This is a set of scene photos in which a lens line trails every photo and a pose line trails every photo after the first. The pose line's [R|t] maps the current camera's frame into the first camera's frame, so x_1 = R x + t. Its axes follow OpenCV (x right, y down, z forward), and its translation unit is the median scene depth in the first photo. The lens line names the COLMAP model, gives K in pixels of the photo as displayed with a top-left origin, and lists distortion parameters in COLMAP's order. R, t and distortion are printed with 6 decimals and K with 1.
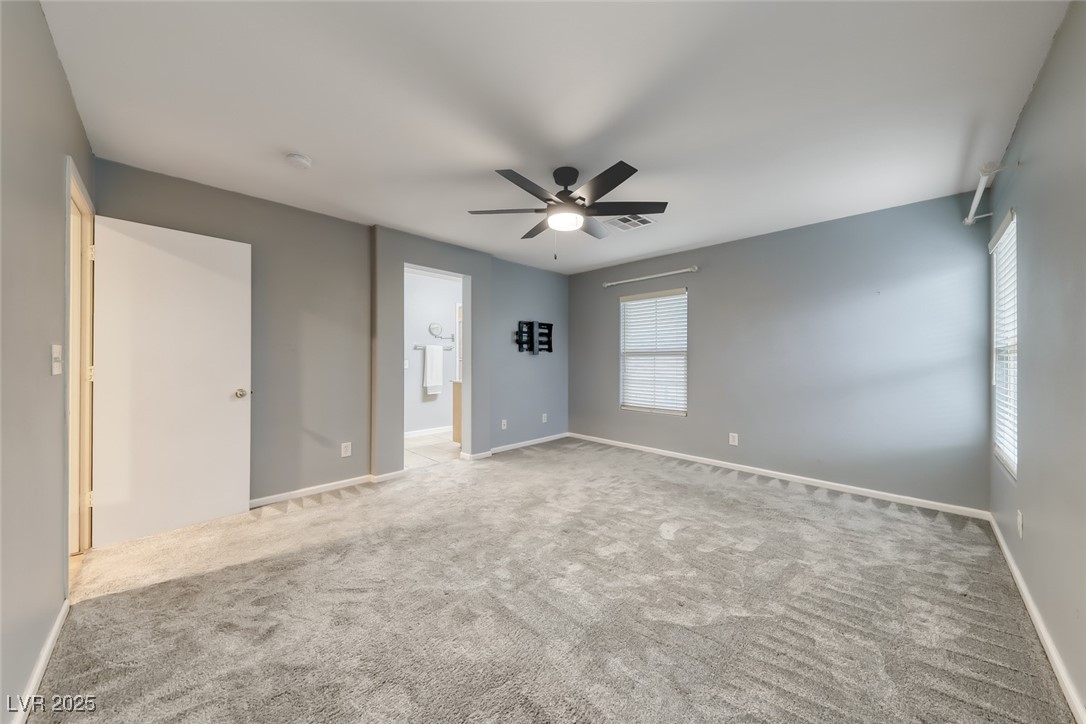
lens RADIAL K [[369.8, 0, 544.6], [0, 369.8, 358.4], [0, 0, 1]] dist [0.023321, -0.007285]
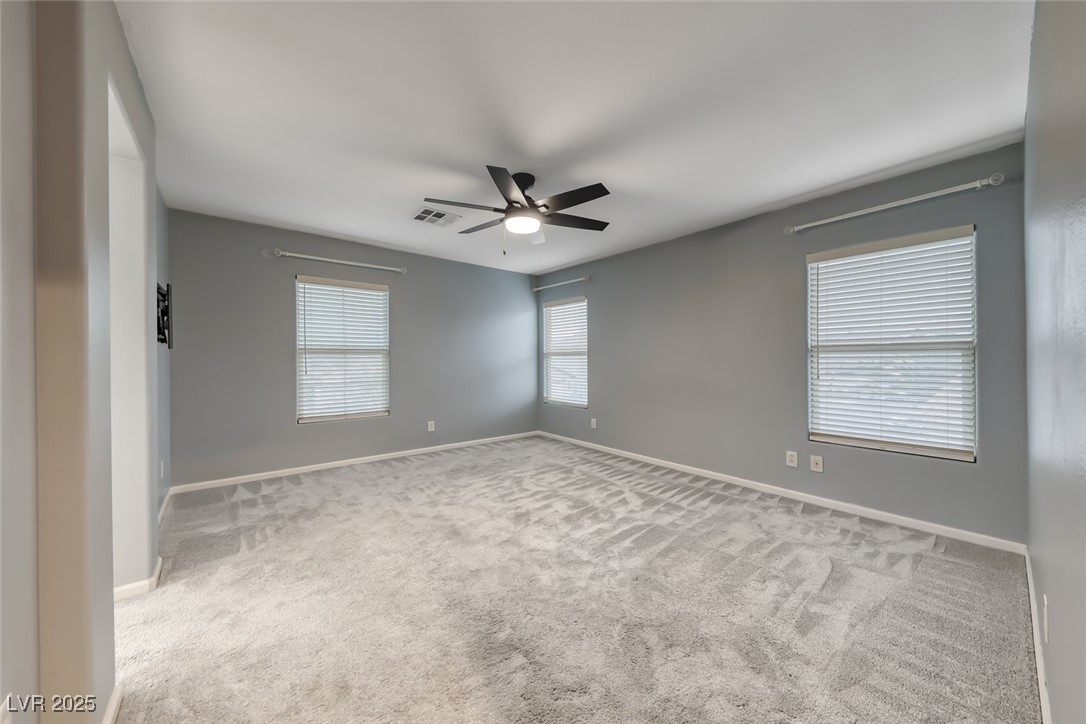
lens RADIAL K [[369.8, 0, 540.2], [0, 369.8, 361.3], [0, 0, 1]] dist [0.023321, -0.007285]
pose [[0.114551, -0.010513, 0.993362, -0.653874], [-0.003600, 0.999933, 0.010998, -0.001678], [-0.993411, -0.004836, 0.114505, 0.561139]]
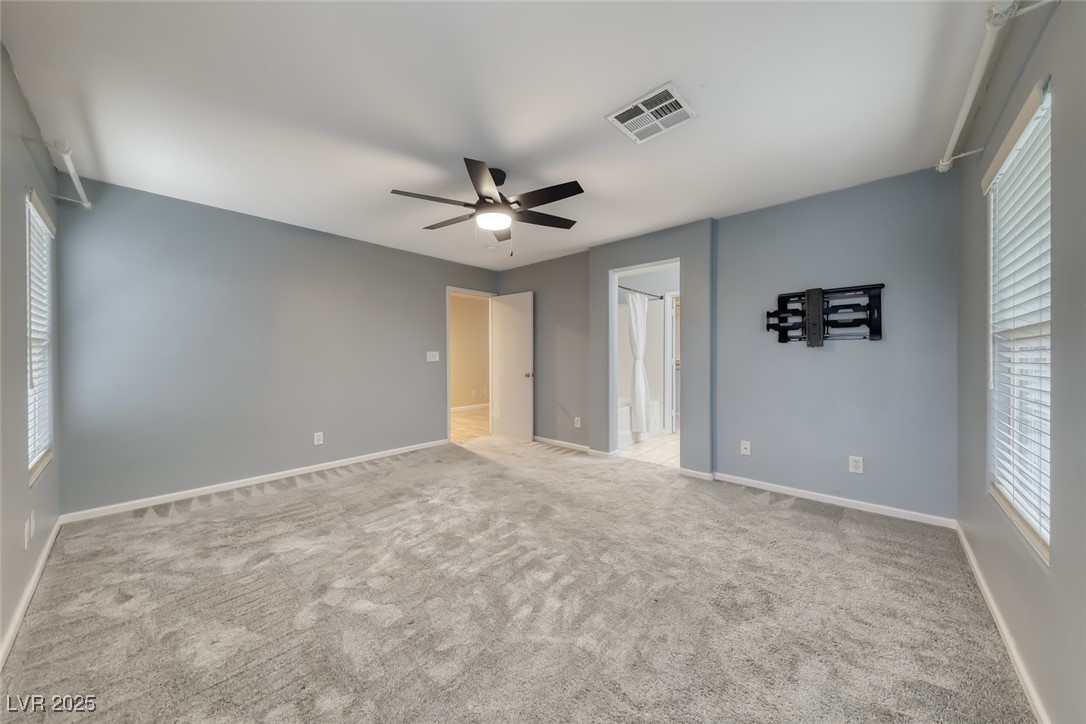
lens RADIAL K [[369.8, 0, 535.9], [0, 369.8, 357.0], [0, 0, 1]] dist [0.023321, -0.007285]
pose [[0.028790, 0.000693, -0.999585, 0.736492], [0.005551, 0.999984, 0.000853, 0.004512], [0.999570, -0.005574, 0.028785, 0.734691]]
